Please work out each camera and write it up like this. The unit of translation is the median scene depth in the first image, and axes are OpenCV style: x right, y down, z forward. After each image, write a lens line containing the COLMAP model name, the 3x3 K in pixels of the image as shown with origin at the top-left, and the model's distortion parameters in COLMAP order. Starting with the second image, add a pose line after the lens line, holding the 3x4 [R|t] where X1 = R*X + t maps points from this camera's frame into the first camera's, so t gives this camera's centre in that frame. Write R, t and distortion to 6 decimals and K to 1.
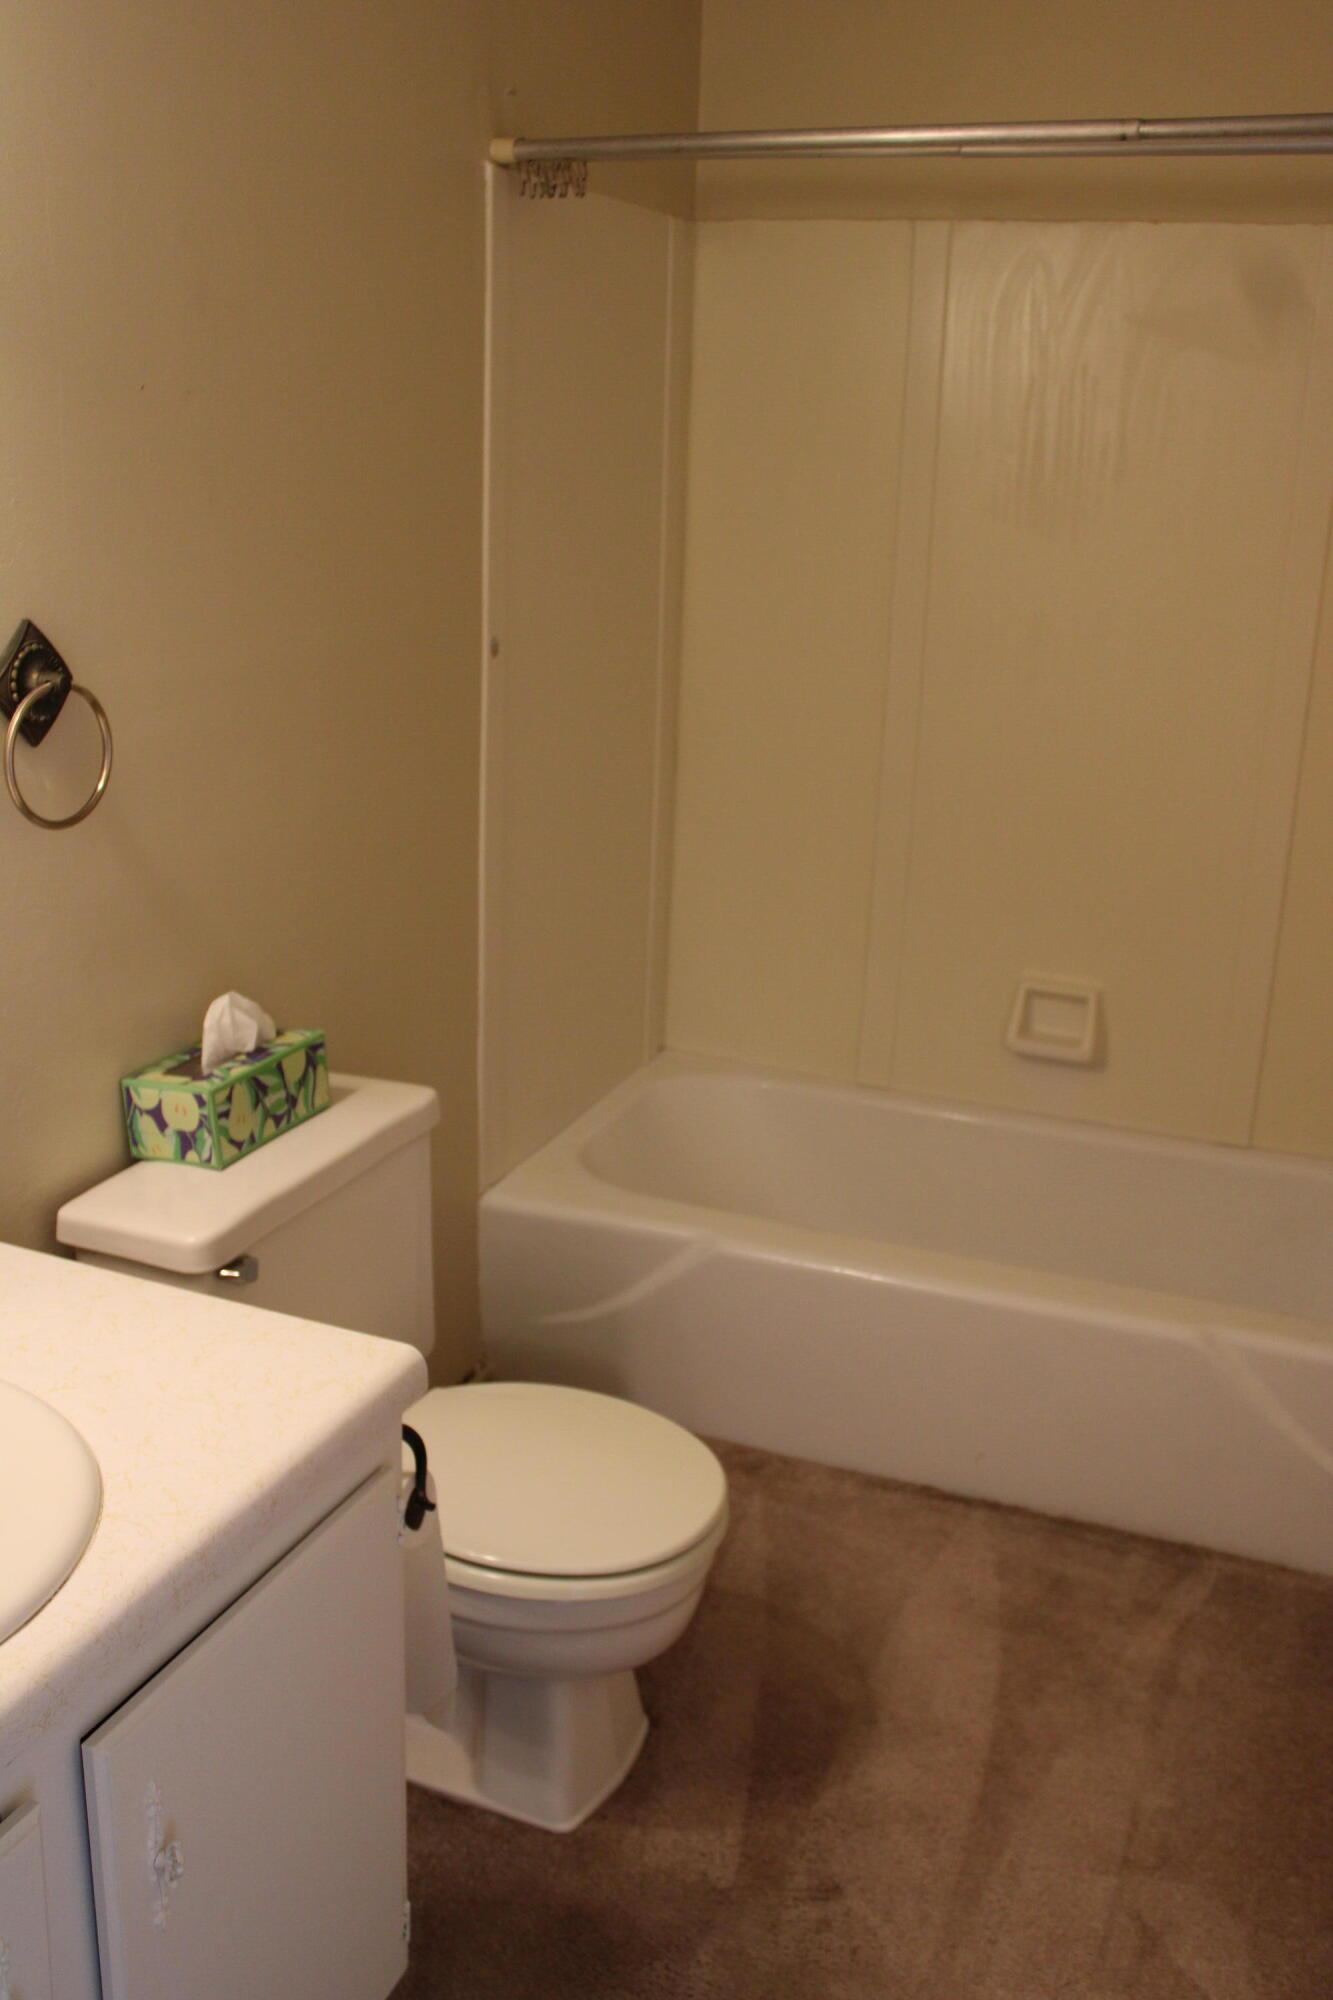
lens RADIAL K [[1882.9, 0, 666.5], [0, 1882.9, 1000.0], [0, 0, 1]] dist [-0.195949, 0.122514]
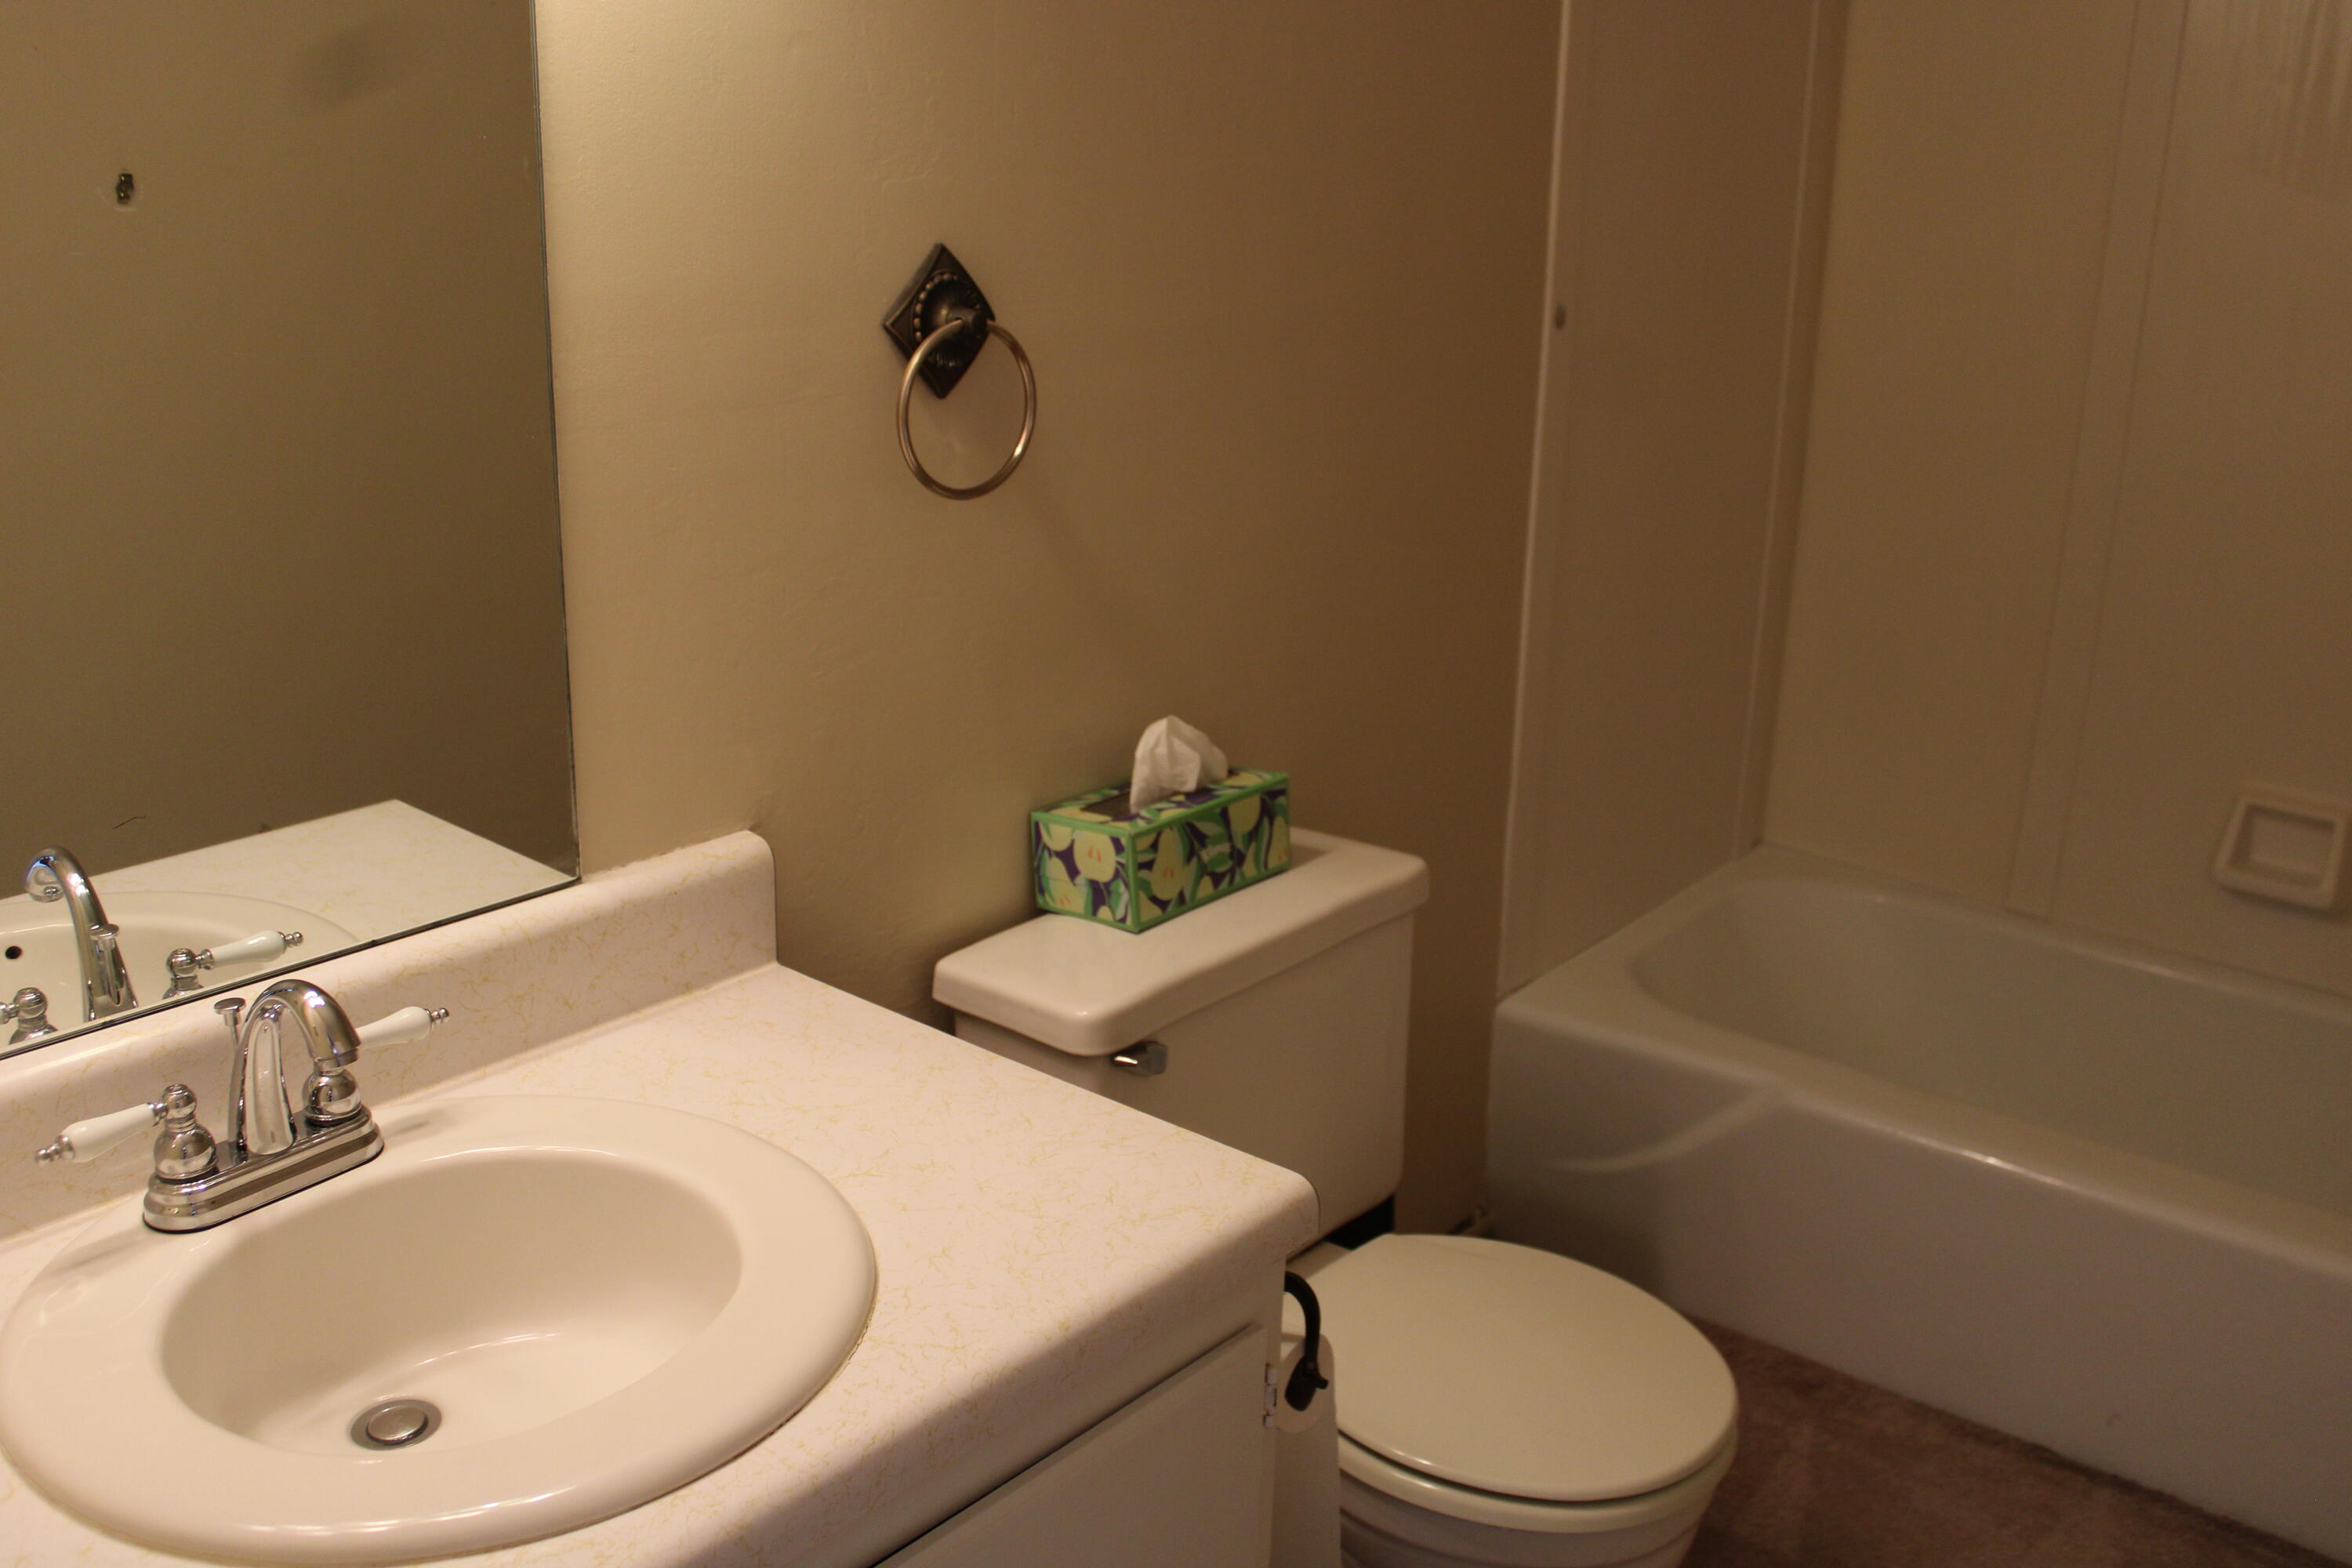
lens RADIAL K [[2192.6, 0, 1176.0], [0, 2192.6, 784.0], [0, 0, 1]] dist [-0.177187, 0.155471]
pose [[0.950217, 0.079816, -0.301192, 0.058286], [-0.078737, 0.996771, 0.015743, 0.009979], [0.301476, 0.008756, 0.953434, 0.090929]]
